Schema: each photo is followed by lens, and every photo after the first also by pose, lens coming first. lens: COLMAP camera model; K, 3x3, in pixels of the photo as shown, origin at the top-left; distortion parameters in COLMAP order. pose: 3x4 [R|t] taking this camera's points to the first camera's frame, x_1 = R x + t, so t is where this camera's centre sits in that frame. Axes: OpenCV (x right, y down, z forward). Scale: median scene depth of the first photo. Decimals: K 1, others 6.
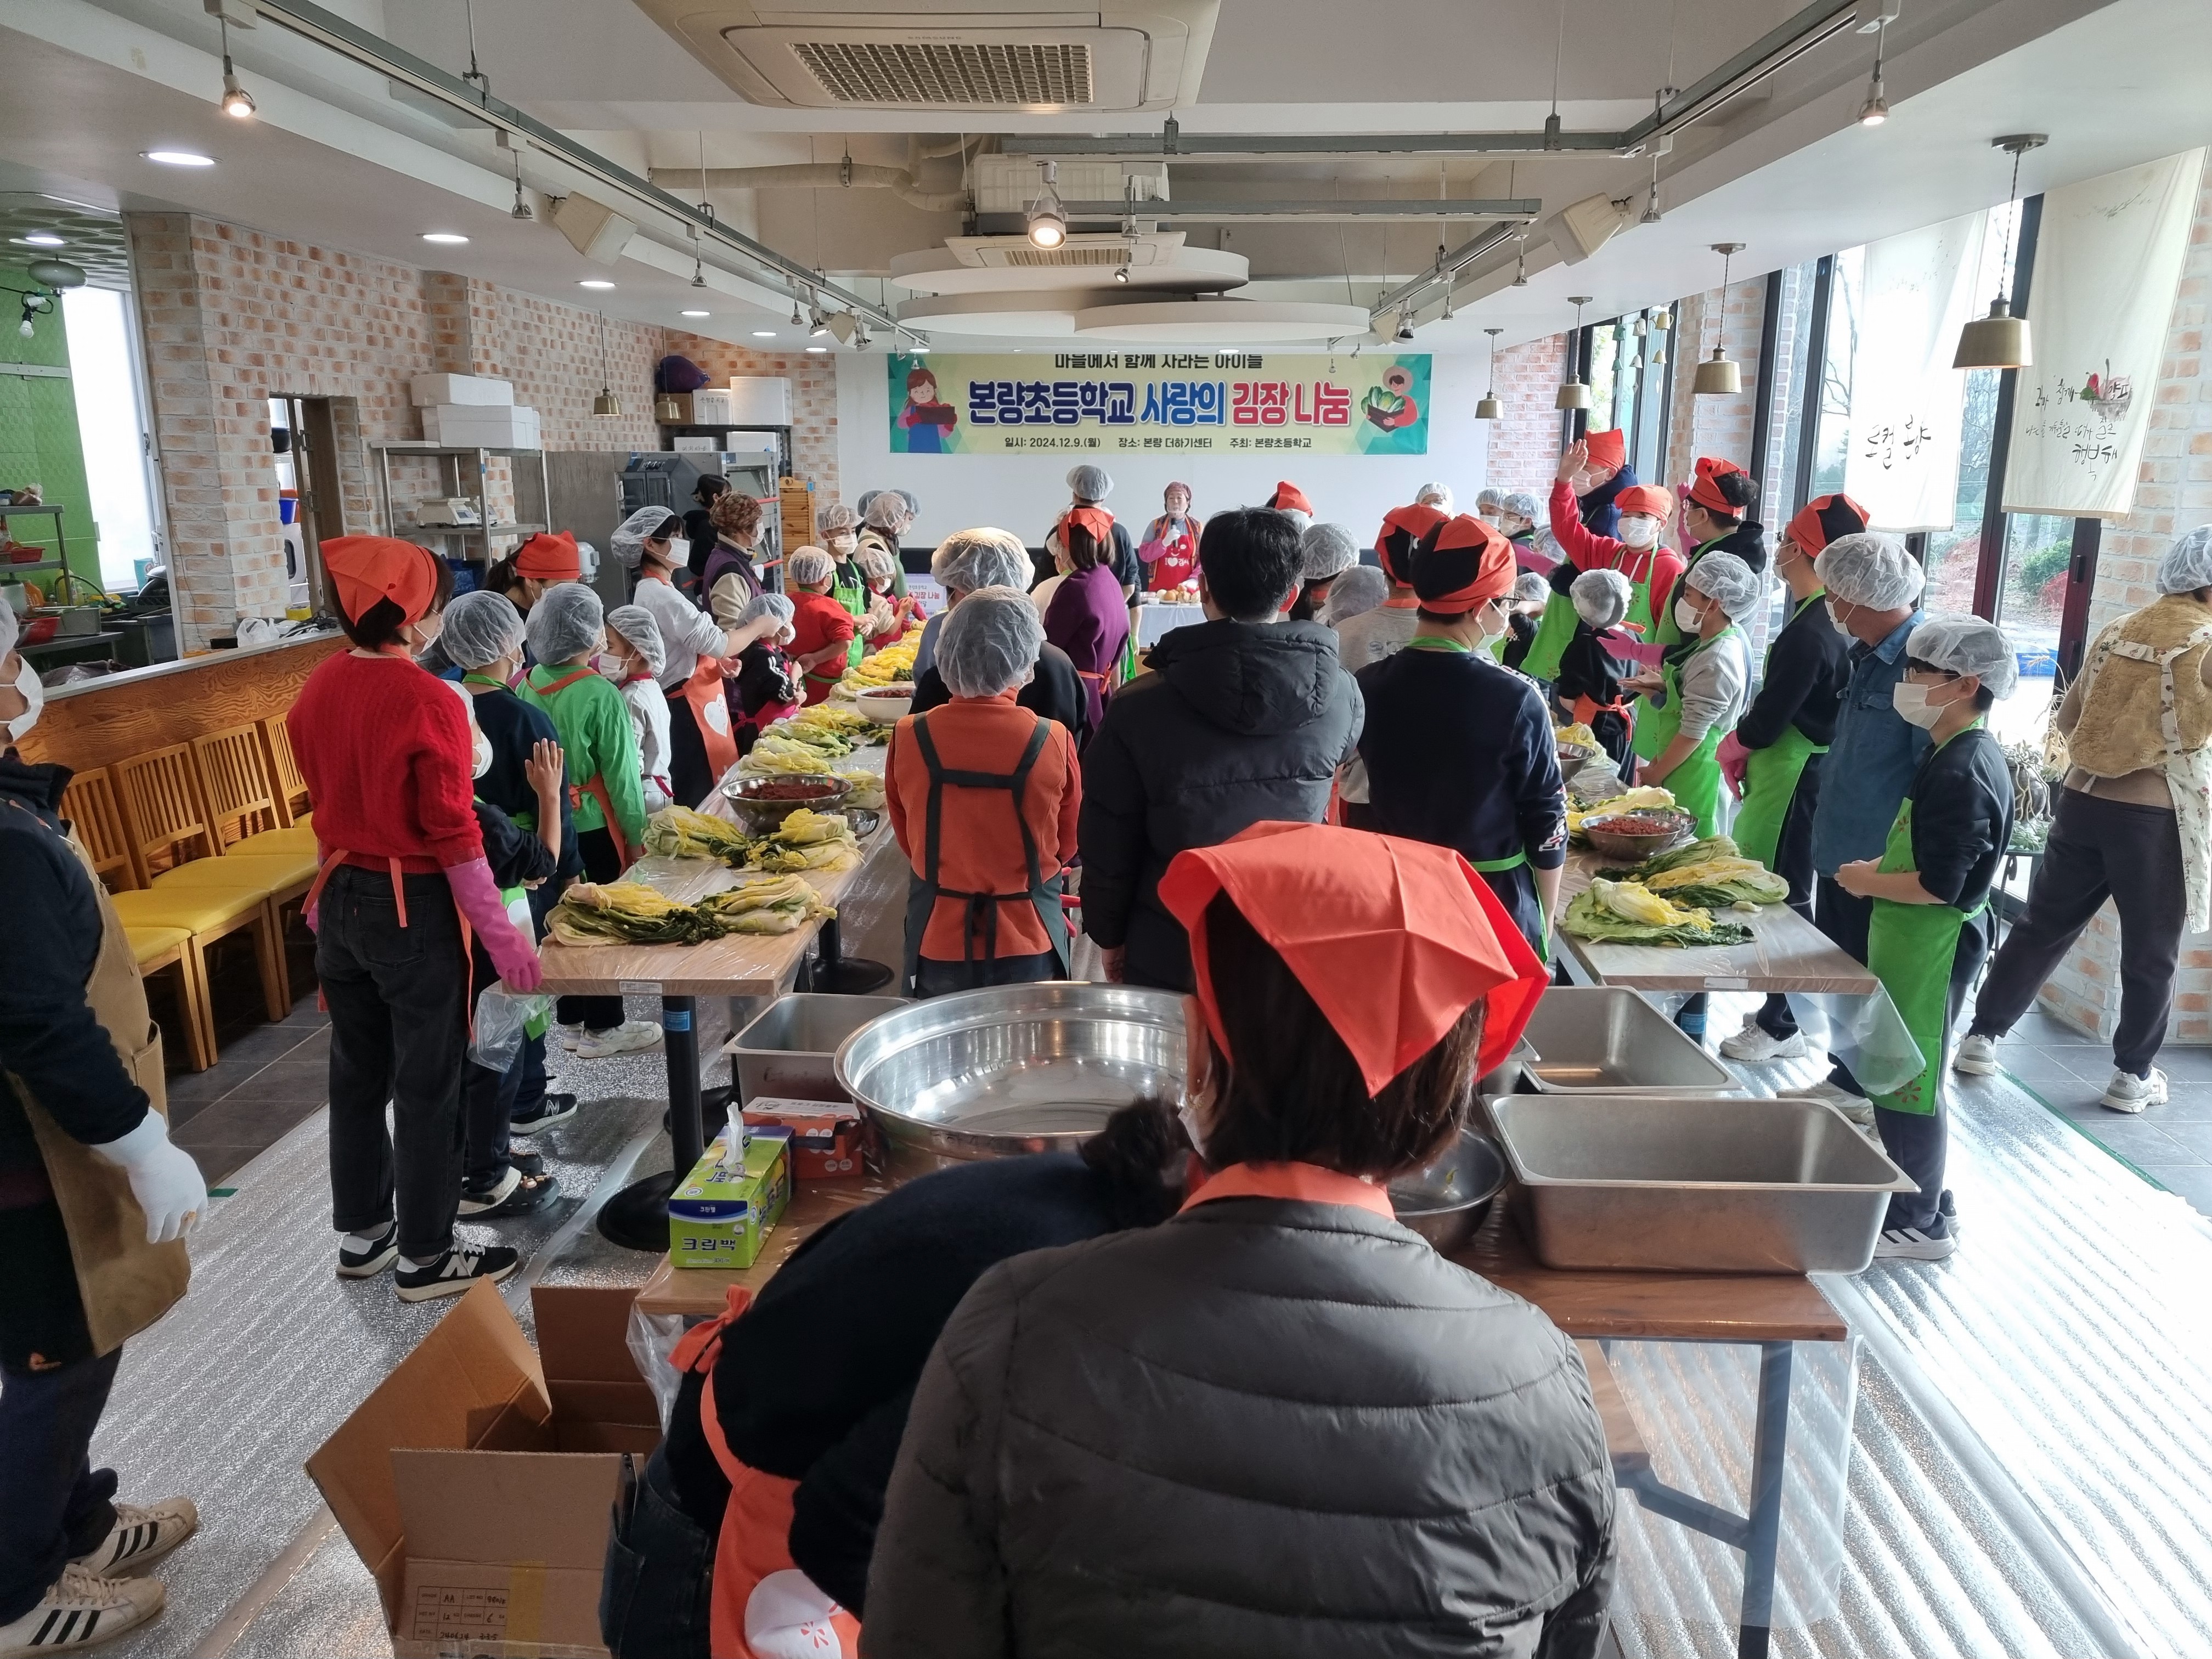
lens RADIAL K [[1635.9, 0, 1111.3], [0, 1635.9, 831.4], [0, 0, 1]] dist [0.061662, -0.027615]
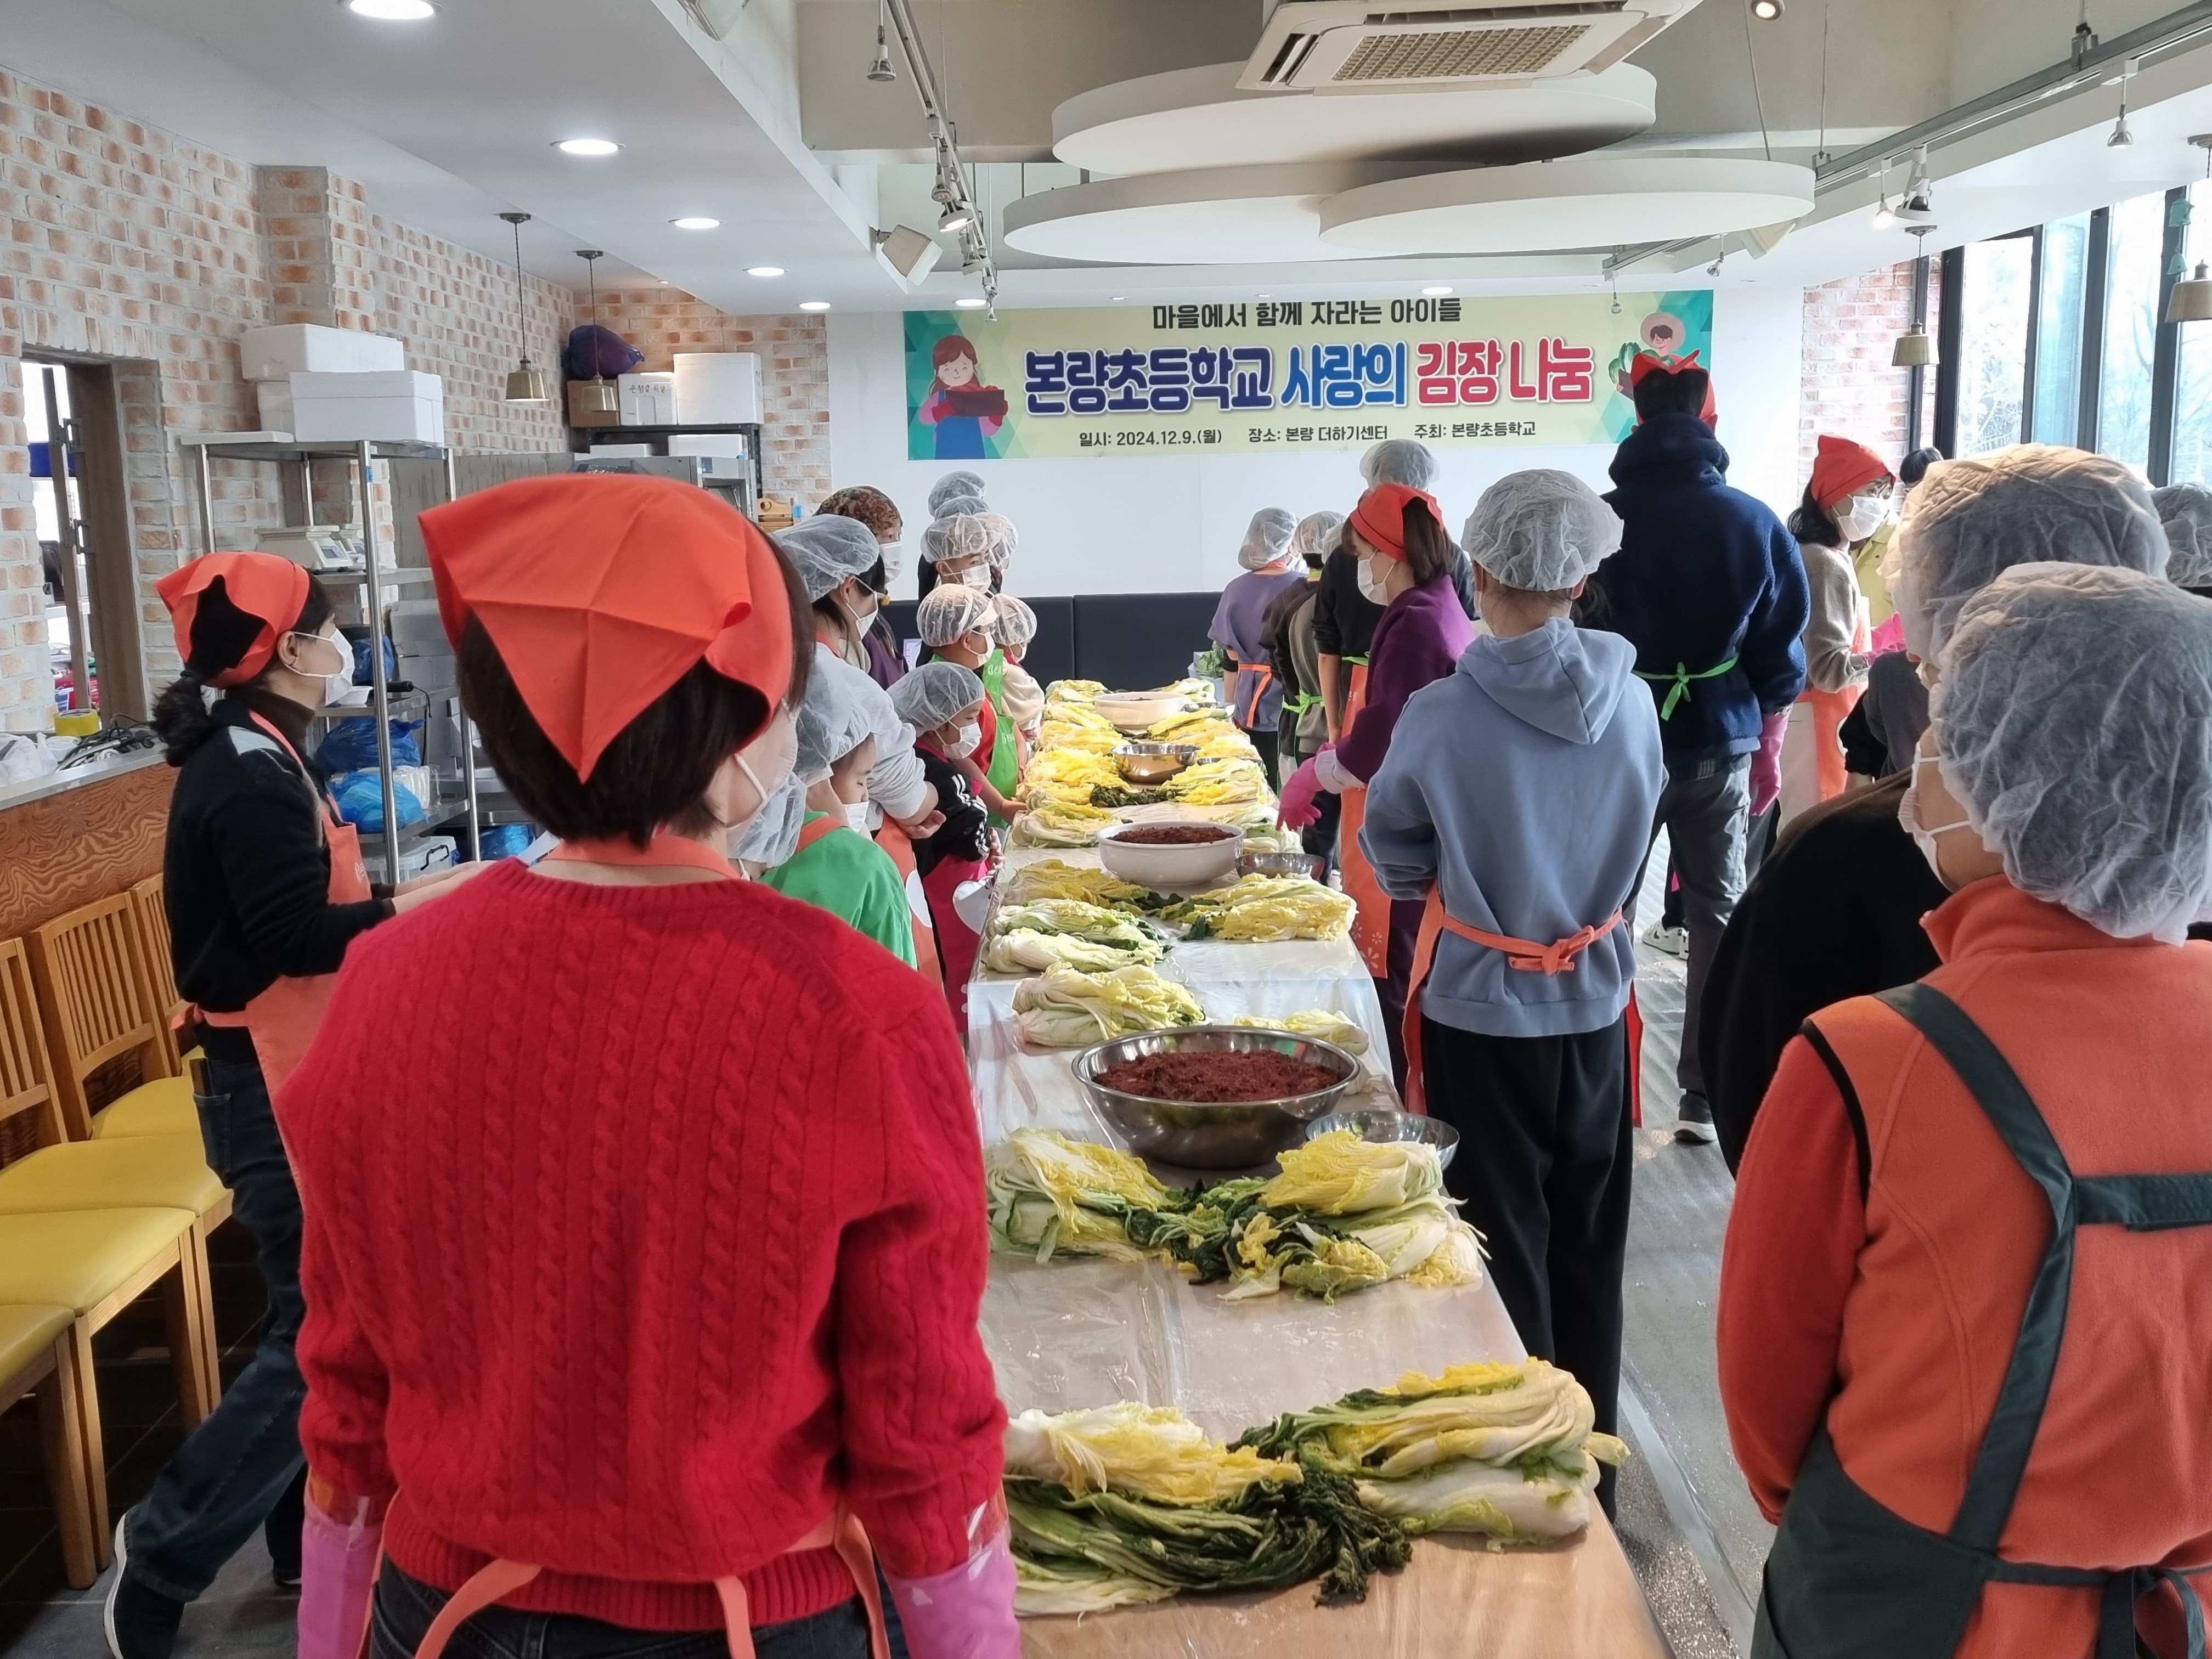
lens RADIAL K [[2091.6, 0, 1060.3], [0, 2091.6, 829.1], [0, 0, 1]] dist [0.053244, -0.023747]
pose [[0.999347, -0.029818, 0.020391, -0.133420], [0.031133, 0.997230, -0.067550, -0.028766], [-0.018320, 0.068140, 0.997508, 0.218537]]
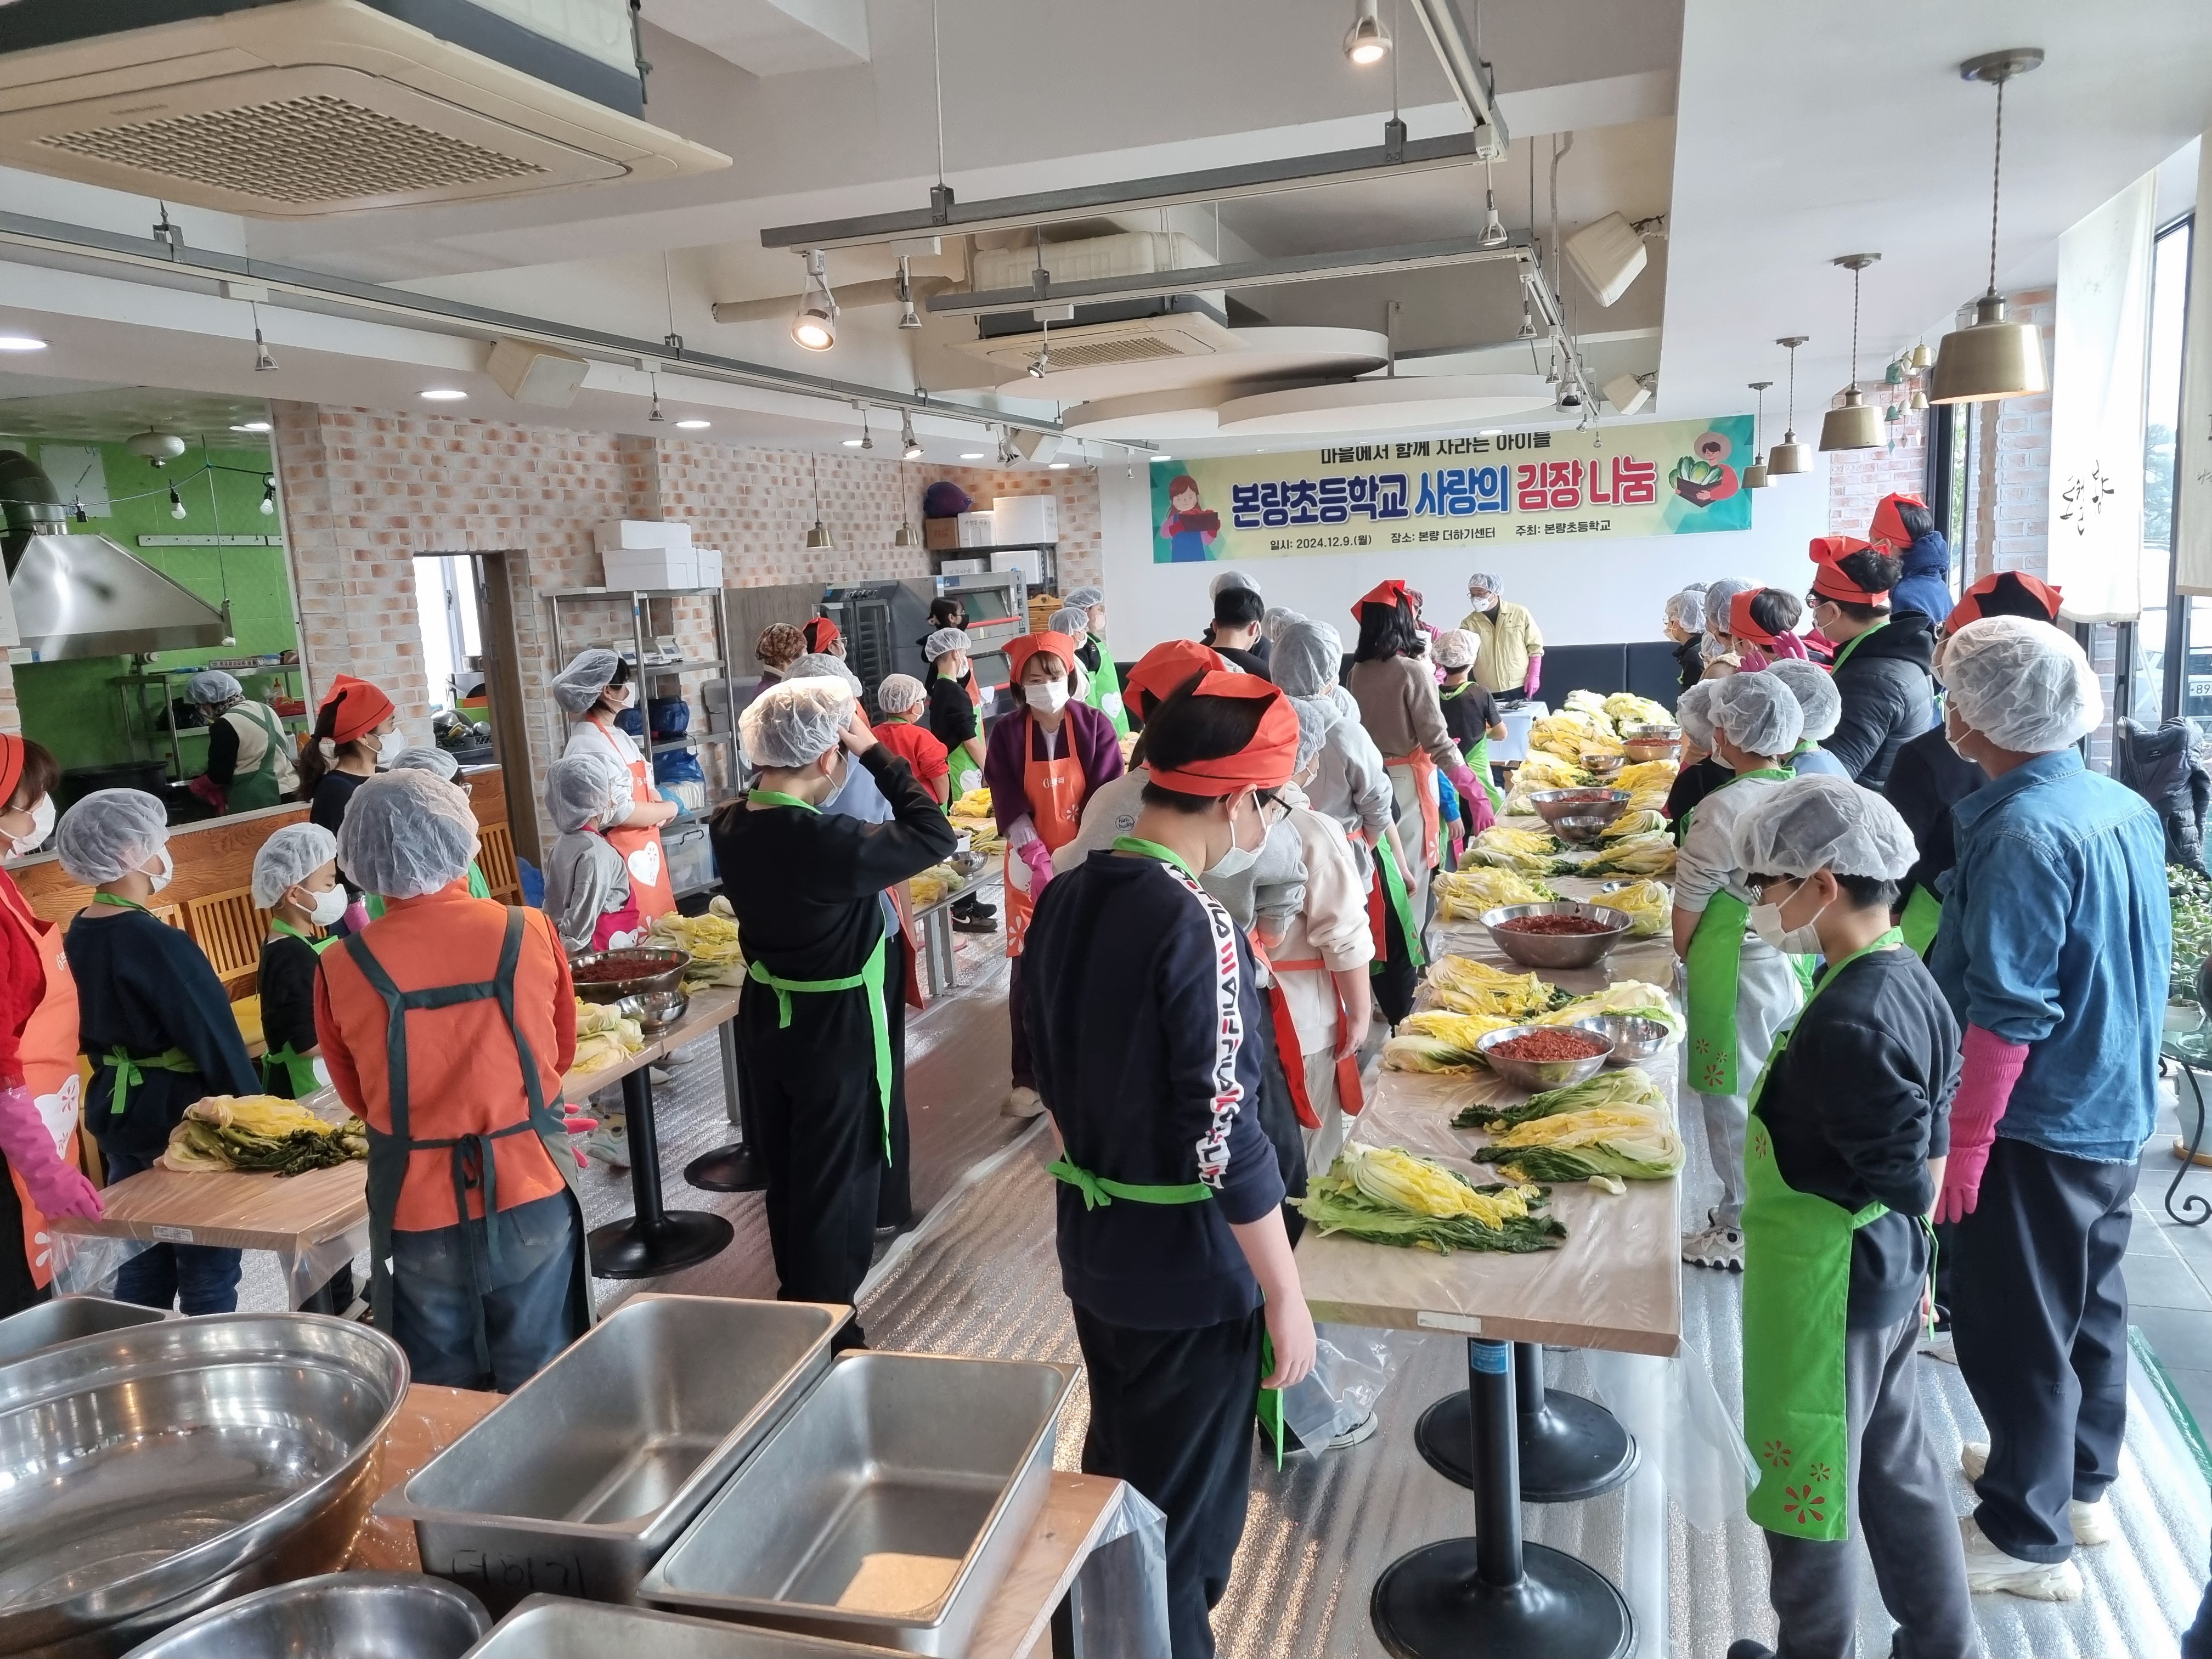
lens RADIAL K [[1635.9, 0, 1111.3], [0, 1635.9, 831.4], [0, 0, 1]] dist [0.061662, -0.027615]
pose [[0.956415, -0.007630, -0.291911, 0.171313], [-0.008970, 0.998419, -0.055484, -0.027867], [0.291873, 0.055684, 0.954835, 0.115575]]
